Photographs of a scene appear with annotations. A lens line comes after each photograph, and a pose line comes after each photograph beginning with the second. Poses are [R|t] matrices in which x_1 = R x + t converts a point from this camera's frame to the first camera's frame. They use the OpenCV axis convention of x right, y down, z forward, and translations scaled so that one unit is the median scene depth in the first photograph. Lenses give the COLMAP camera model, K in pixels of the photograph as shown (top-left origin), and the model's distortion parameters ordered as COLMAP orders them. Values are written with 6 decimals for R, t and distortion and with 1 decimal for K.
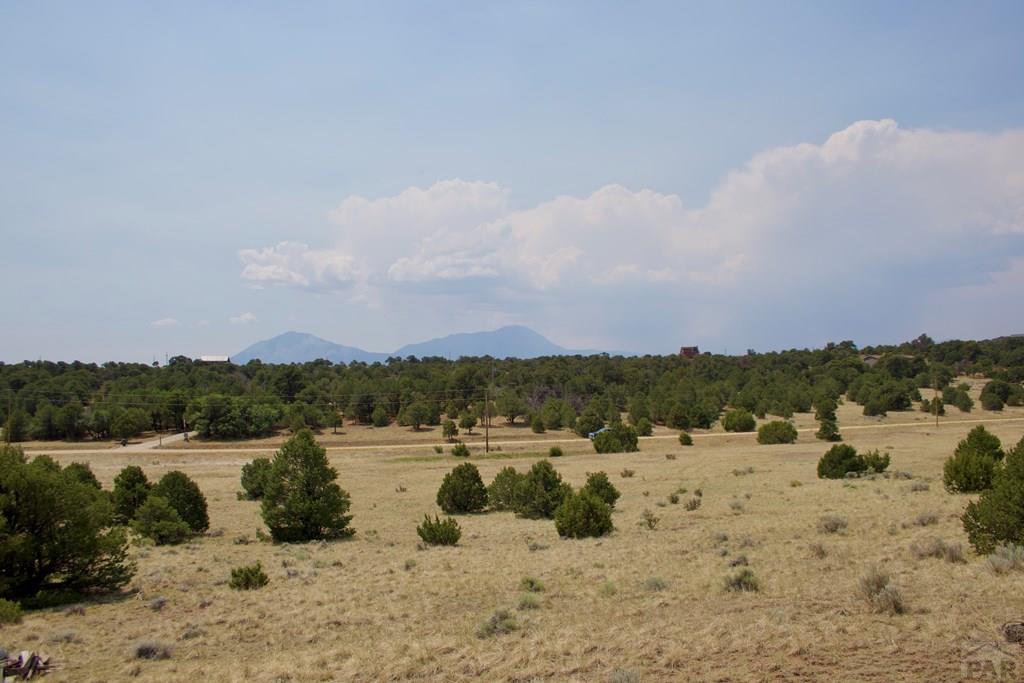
lens RADIAL K [[848.2, 0, 515.7], [0, 848.2, 337.9], [0, 0, 1]] dist [-0.125092, 0.088620]
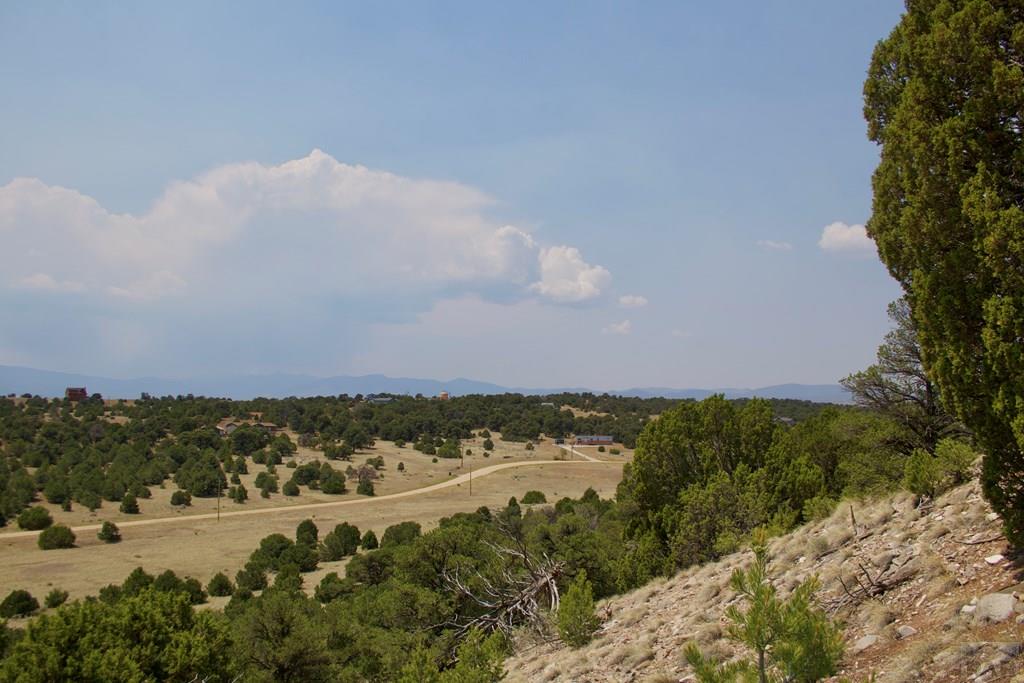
lens RADIAL K [[907.9, 0, 550.1], [0, 907.9, 327.0], [0, 0, 1]] dist [-0.161991, 0.122696]
pose [[0.789528, 0.079447, 0.608550, 0.073517], [-0.060432, 0.996831, -0.051735, -0.107841], [-0.610732, 0.004070, 0.791827, -0.244394]]
